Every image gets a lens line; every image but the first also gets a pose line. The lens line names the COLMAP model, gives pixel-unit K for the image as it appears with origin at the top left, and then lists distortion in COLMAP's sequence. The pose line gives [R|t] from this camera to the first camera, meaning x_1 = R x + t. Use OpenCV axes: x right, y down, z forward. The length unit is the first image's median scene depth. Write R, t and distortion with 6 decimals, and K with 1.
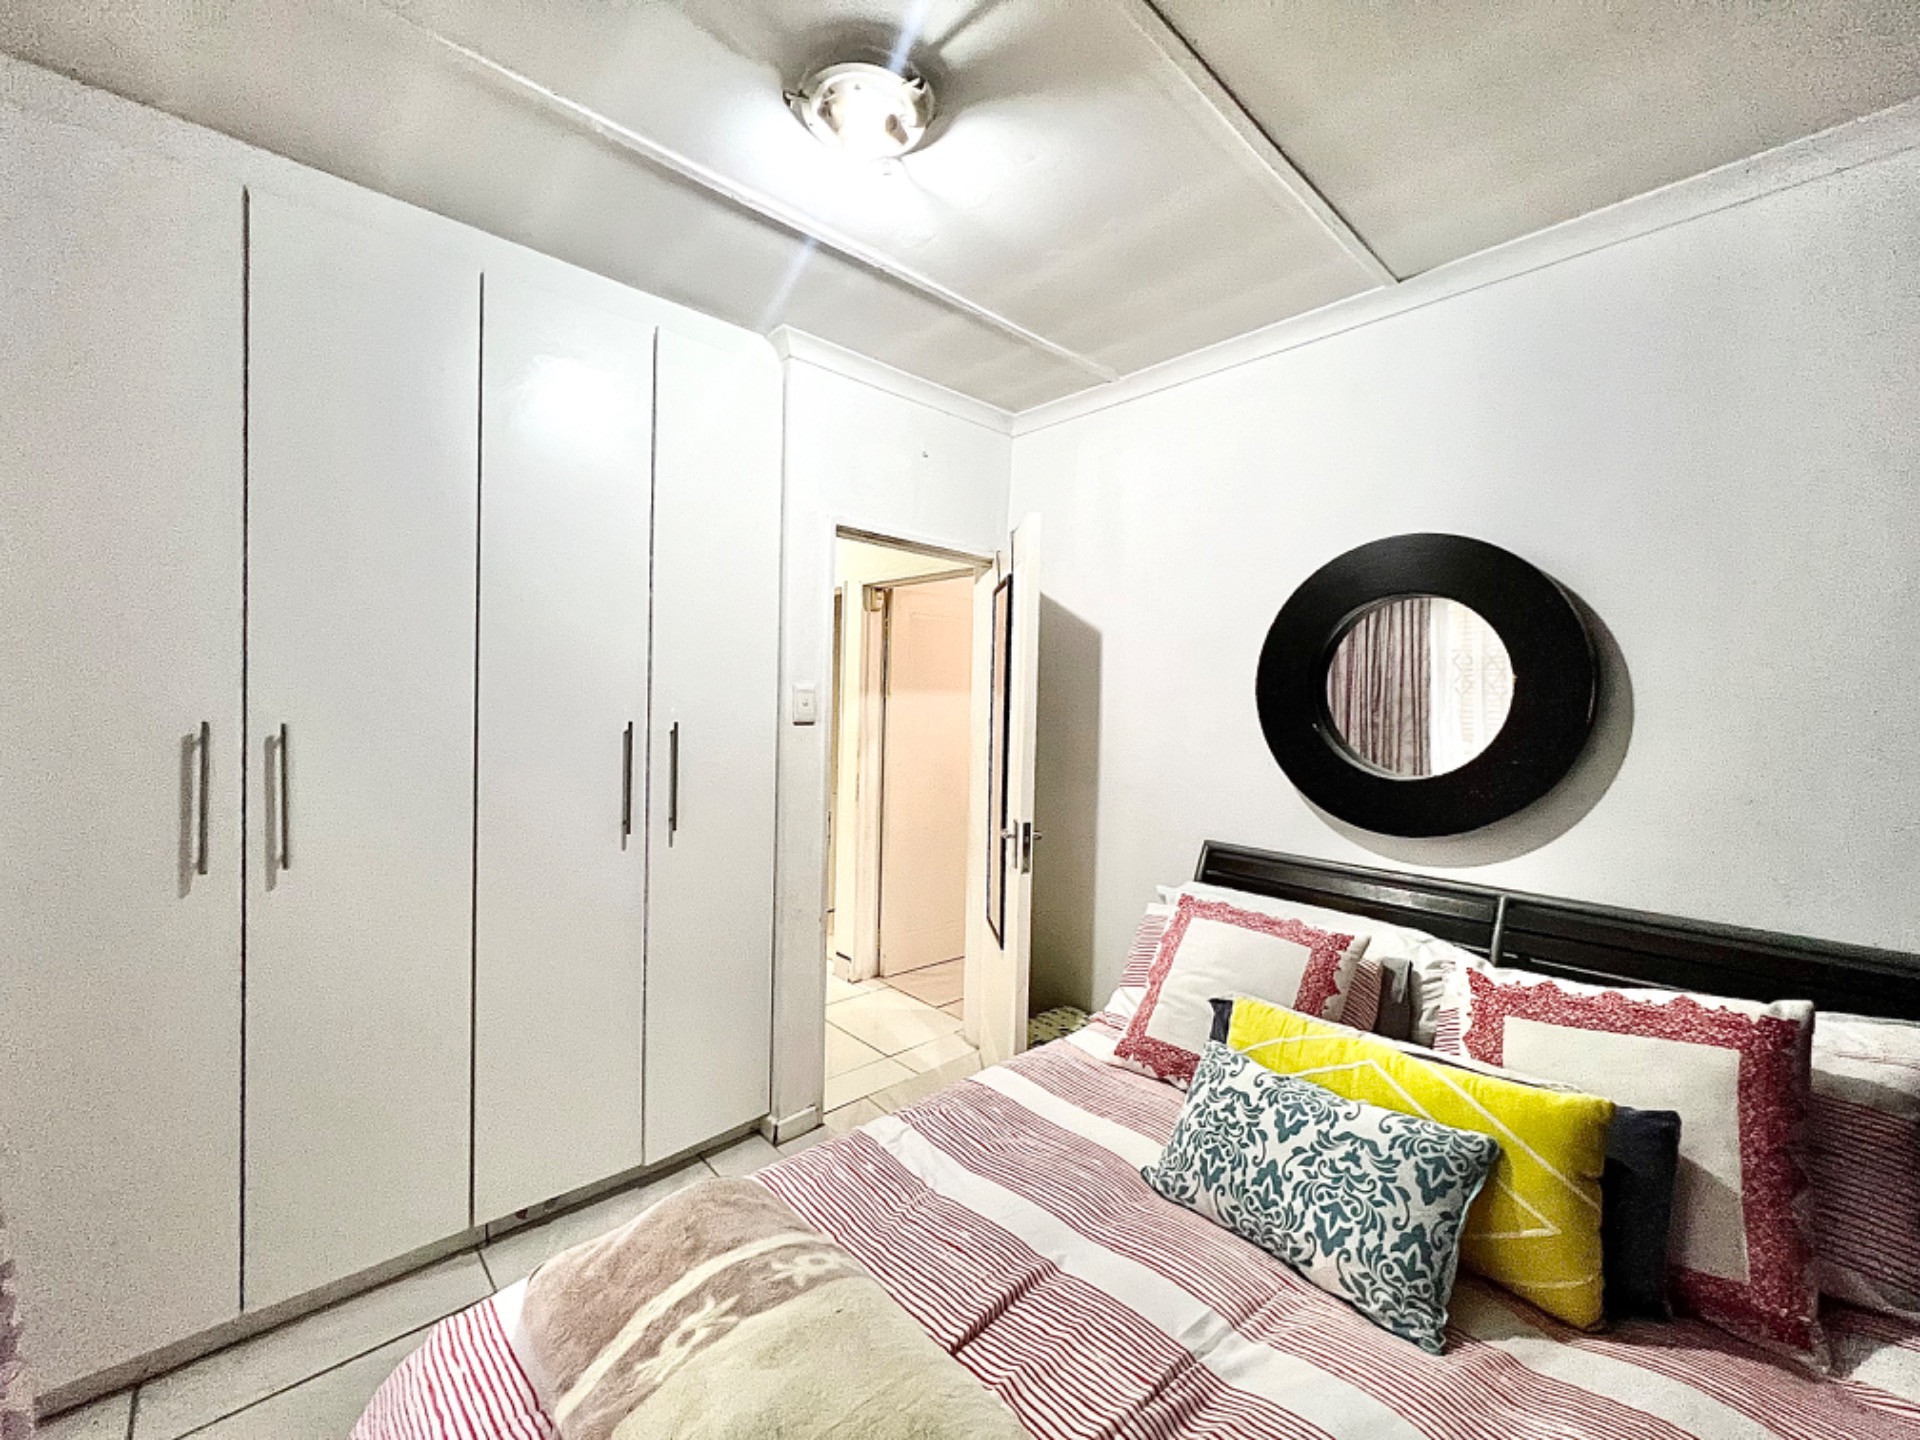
lens RADIAL K [[771.5, 0, 945.8], [0, 771.5, 709.1], [0, 0, 1]] dist [-0.003240, -0.000714]
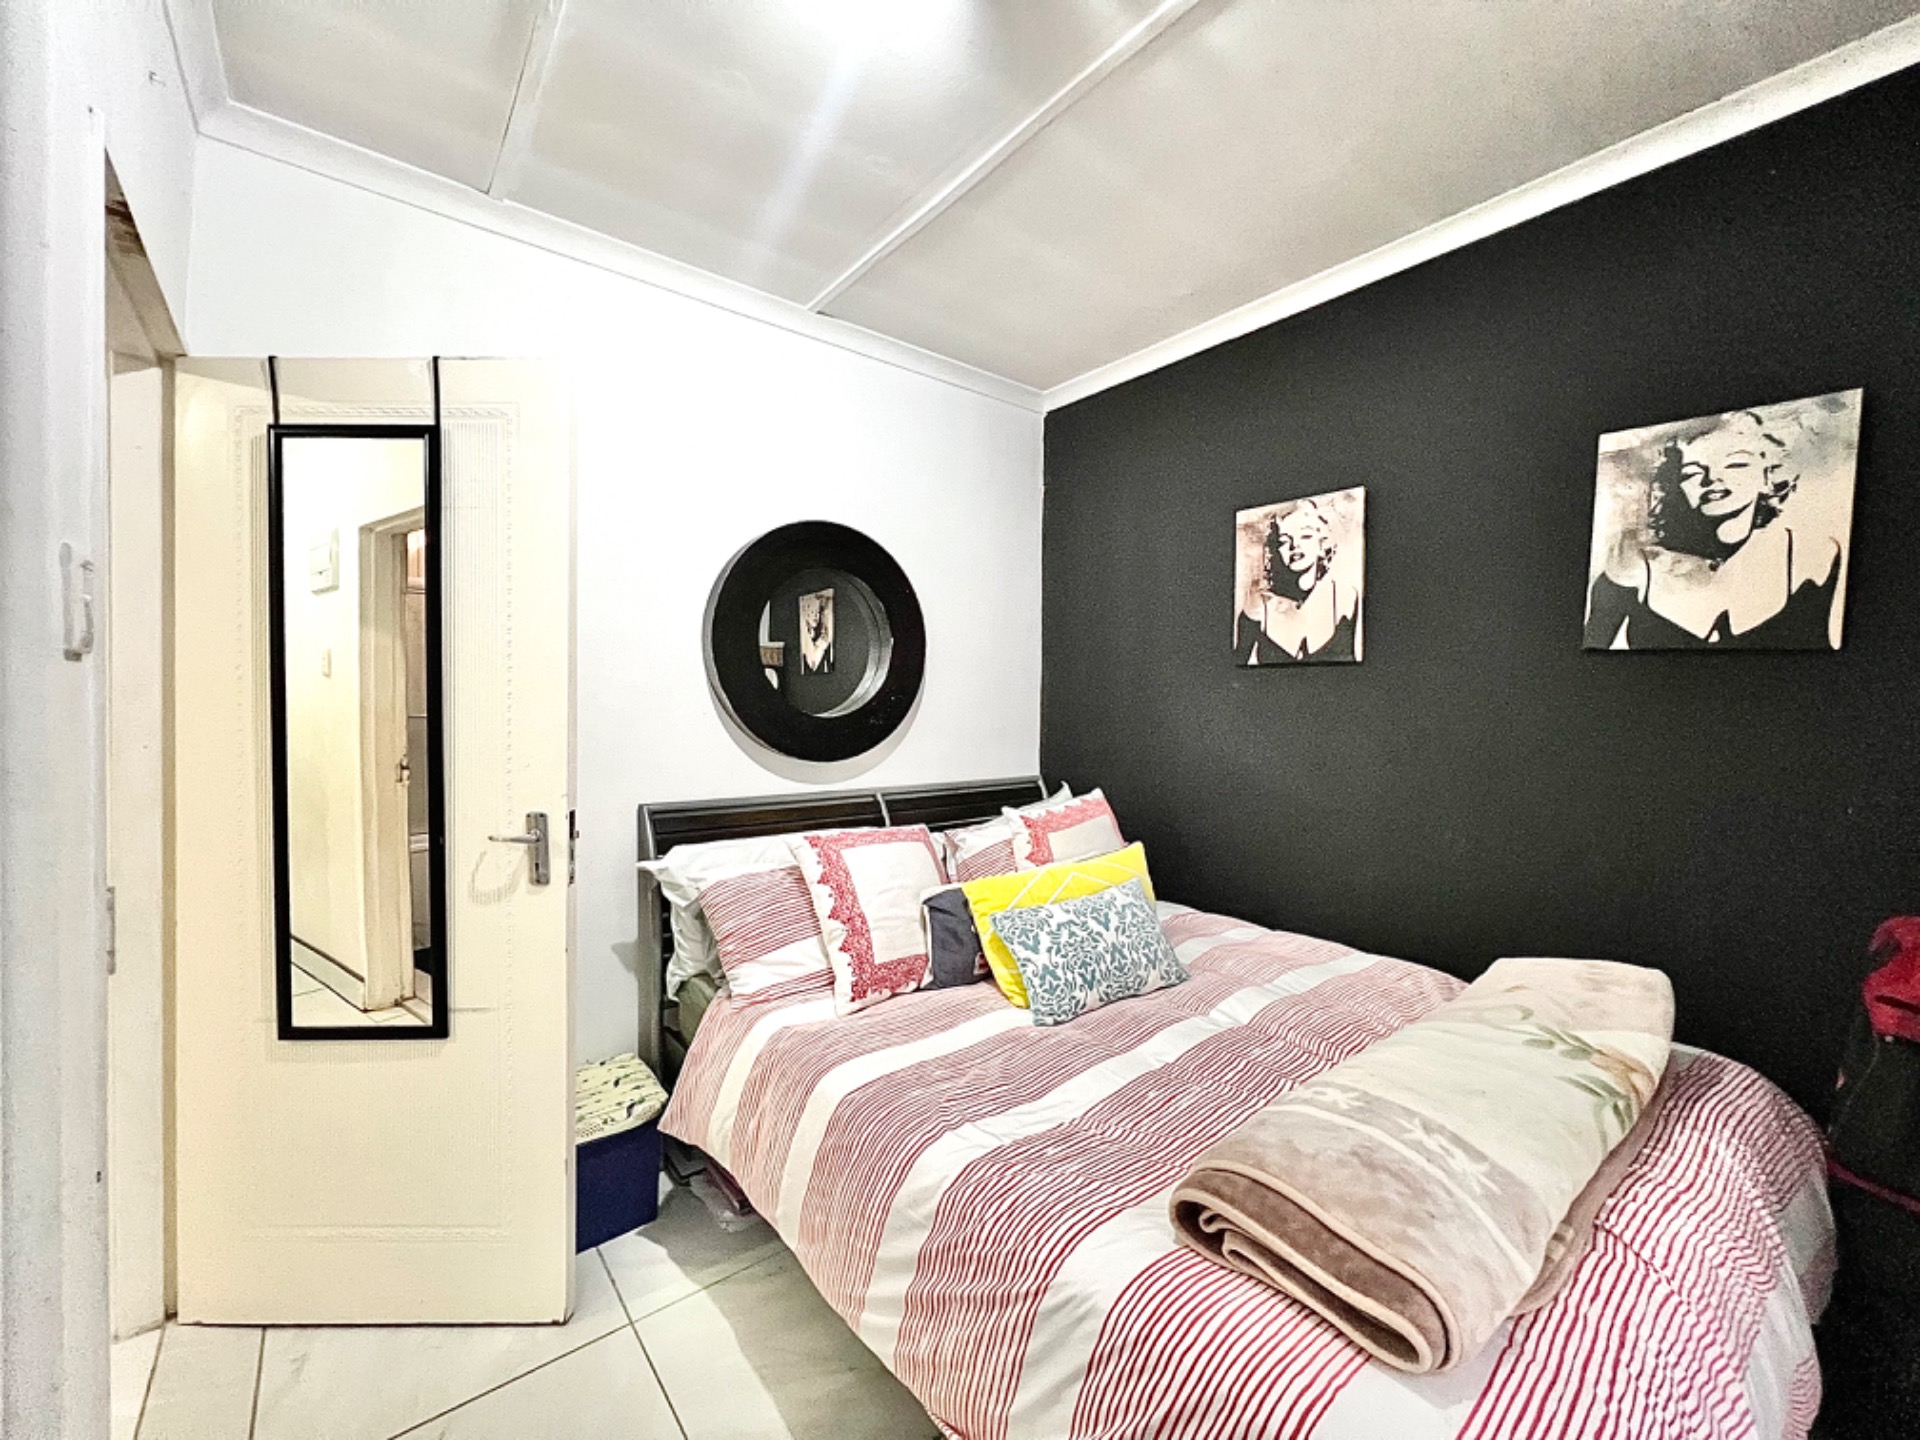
lens RADIAL K [[771.5, 0, 969.3], [0, 771.5, 704.7], [0, 0, 1]] dist [-0.003240, -0.000714]
pose [[0.053358, -0.019585, 0.998383, -1.030784], [0.003498, 0.999805, 0.019426, 0.076637], [-0.998569, 0.002456, 0.053416, 1.115971]]
